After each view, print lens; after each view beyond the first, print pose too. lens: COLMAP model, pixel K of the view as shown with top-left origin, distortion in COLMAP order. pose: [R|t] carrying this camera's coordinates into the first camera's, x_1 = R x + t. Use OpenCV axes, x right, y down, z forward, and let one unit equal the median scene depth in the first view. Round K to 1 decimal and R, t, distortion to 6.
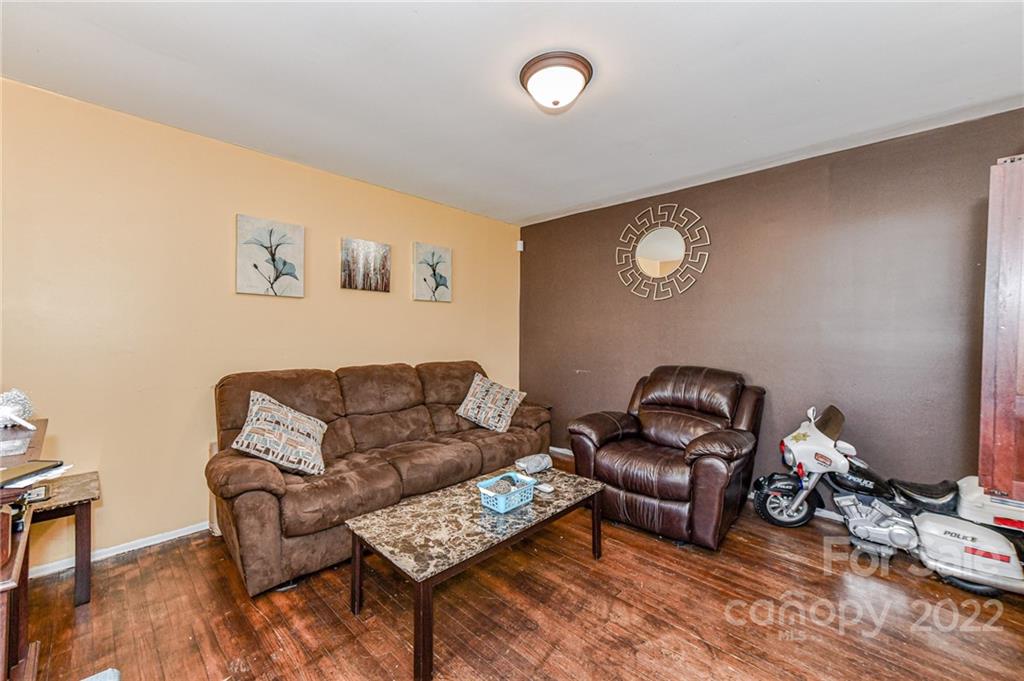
lens RADIAL K [[410.8, 0, 507.7], [0, 410.8, 338.0], [0, 0, 1]] dist [0.003337, 0.000096]
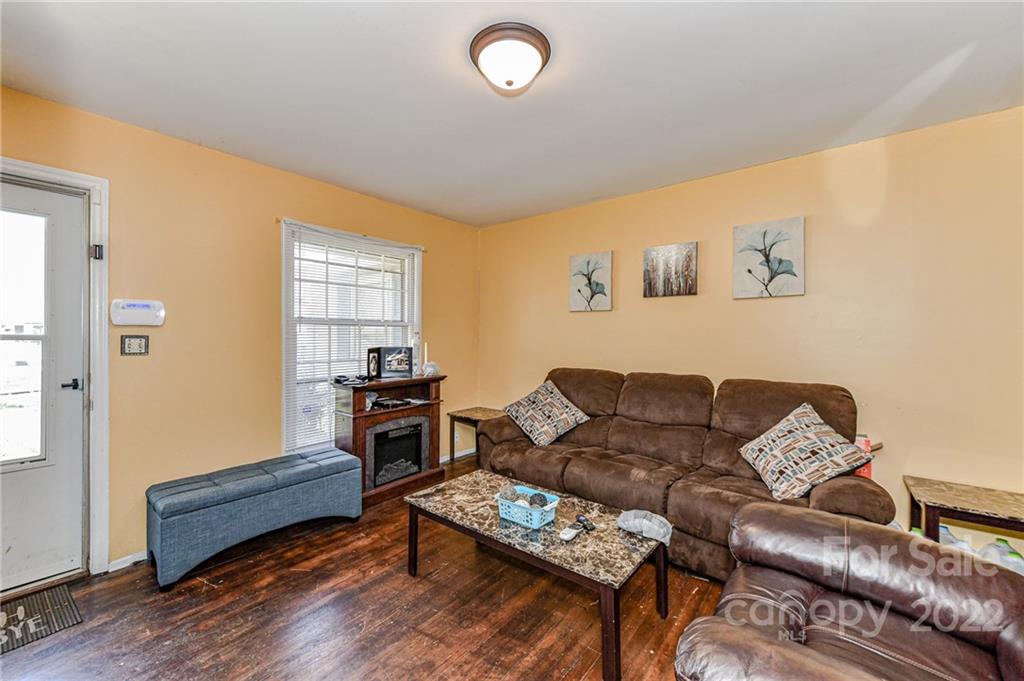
lens RADIAL K [[410.8, 0, 507.6], [0, 410.8, 335.1], [0, 0, 1]] dist [0.003337, 0.000096]
pose [[0.075705, 0.001113, -0.997130, 0.802277], [-0.005945, 0.999982, 0.000665, -0.028837], [0.997113, 0.005878, 0.075710, 0.726685]]
